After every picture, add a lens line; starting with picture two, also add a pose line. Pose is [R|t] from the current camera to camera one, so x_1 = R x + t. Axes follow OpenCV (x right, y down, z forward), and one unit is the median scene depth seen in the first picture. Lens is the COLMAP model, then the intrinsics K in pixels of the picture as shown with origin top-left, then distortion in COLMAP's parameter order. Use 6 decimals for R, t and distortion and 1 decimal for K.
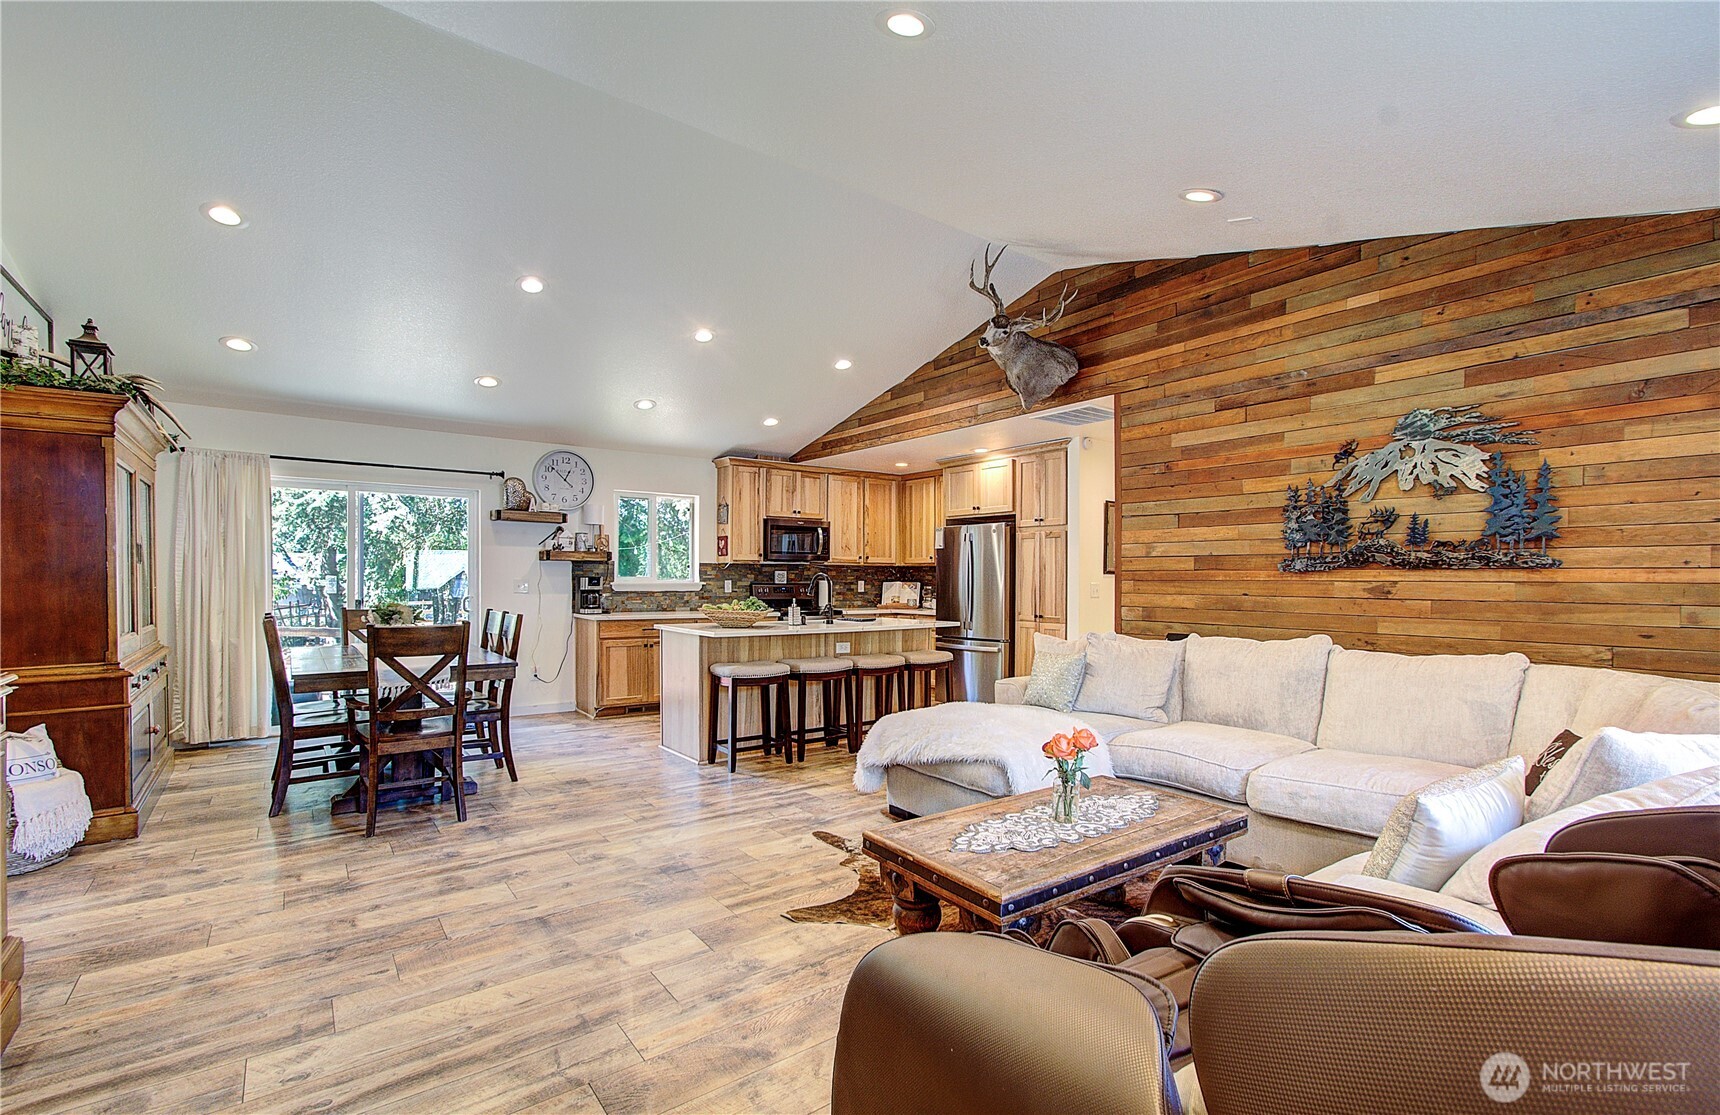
lens RADIAL K [[766.3, 0, 832.1], [0, 766.3, 589.7], [0, 0, 1]] dist [0.000438, 0.000296]
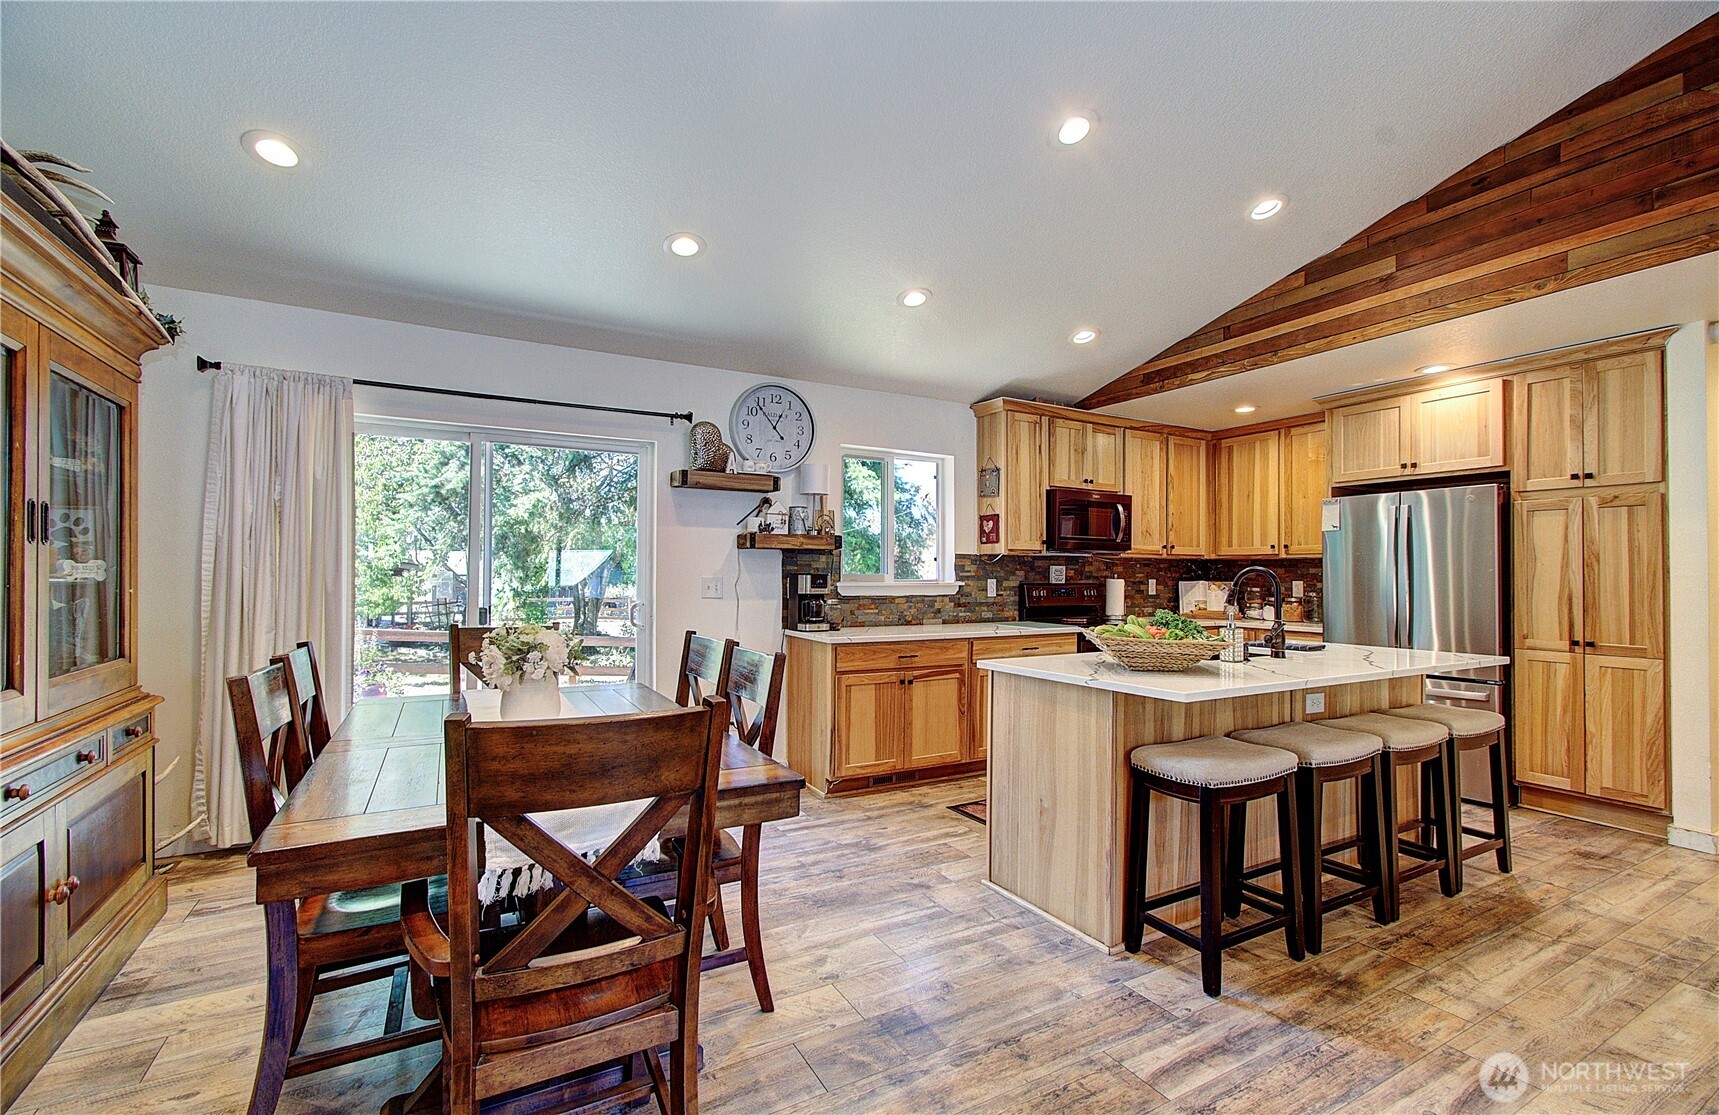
lens RADIAL K [[743.7, 0, 855.2], [0, 743.7, 575.5], [0, 0, 1]] dist [-0.019503, 0.007607]
pose [[0.993361, 0.001910, -0.115019, -0.203726], [-0.003846, 0.999855, -0.016610, -0.004824], [0.114971, 0.016942, 0.993224, 0.365340]]
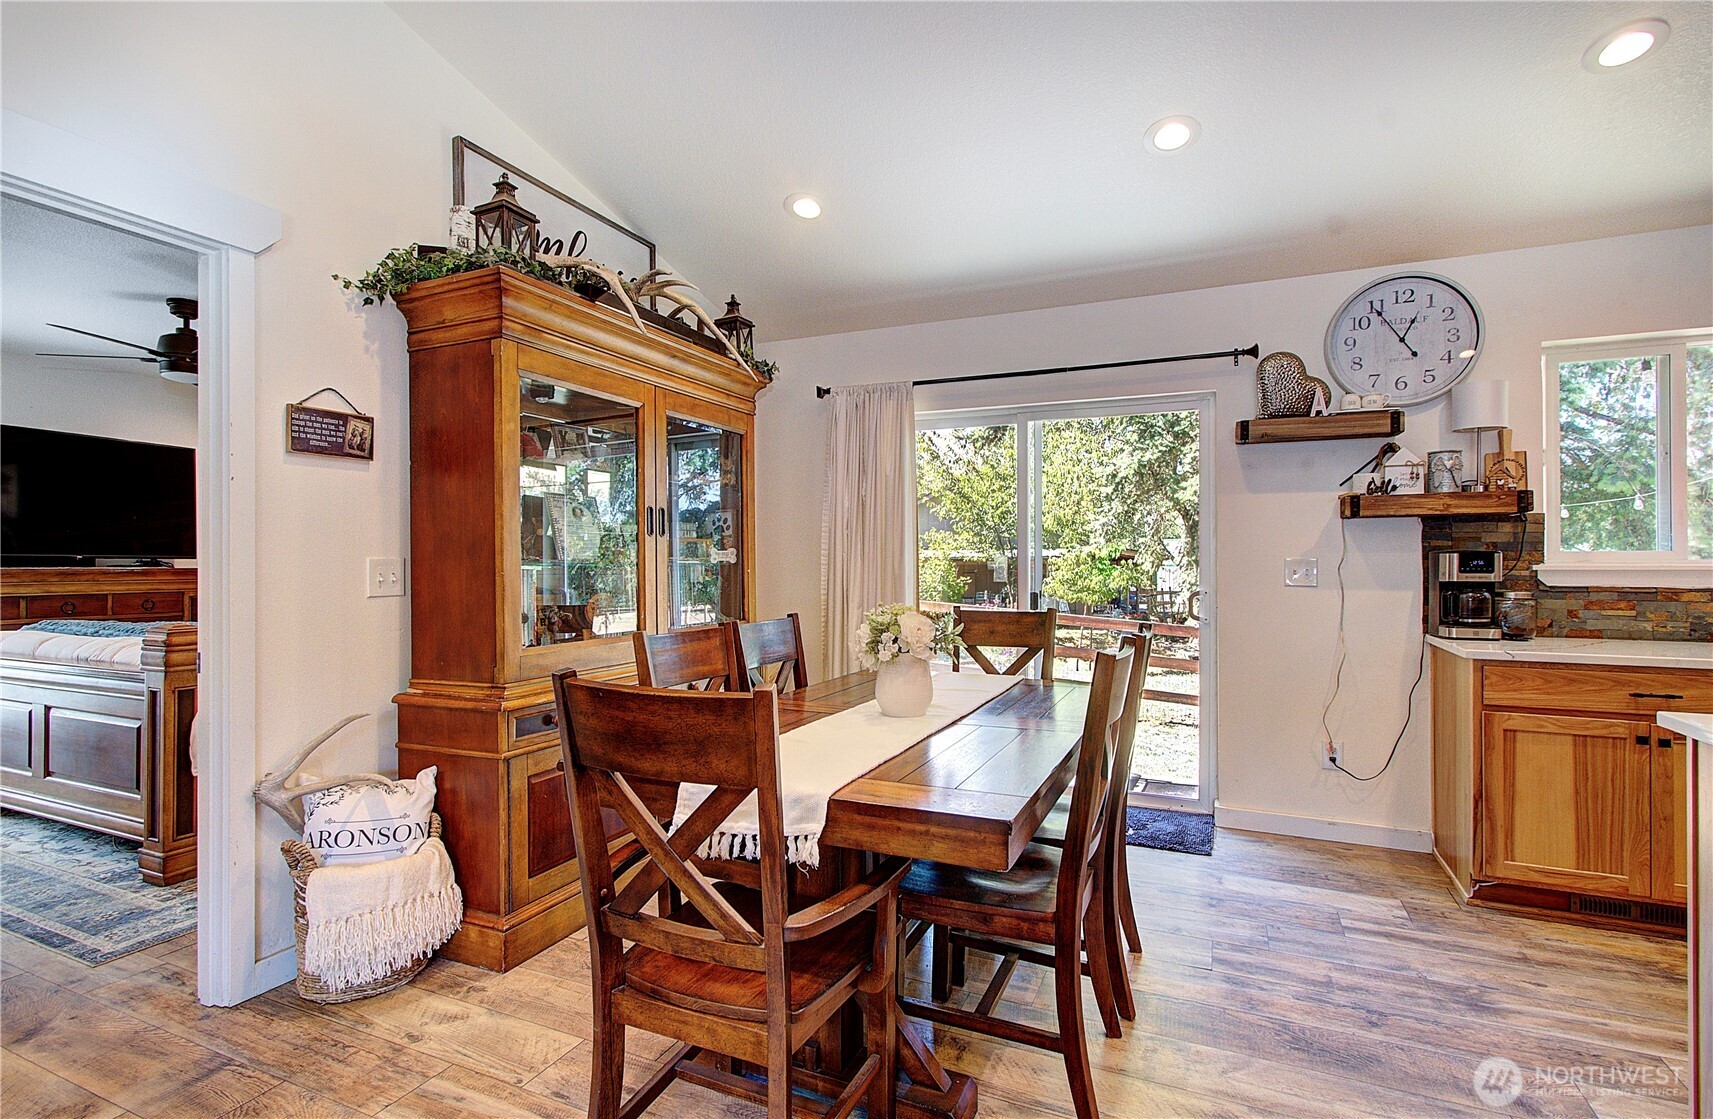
lens RADIAL K [[808.9, 0, 857.1], [0, 808.9, 552.5], [0, 0, 1]] dist [0.002002, 0.000692]
pose [[0.514026, -0.015181, -0.857640, -0.101869], [-0.010306, 0.999662, -0.023871, -0.001770], [0.857712, 0.021109, 0.513696, 0.472706]]
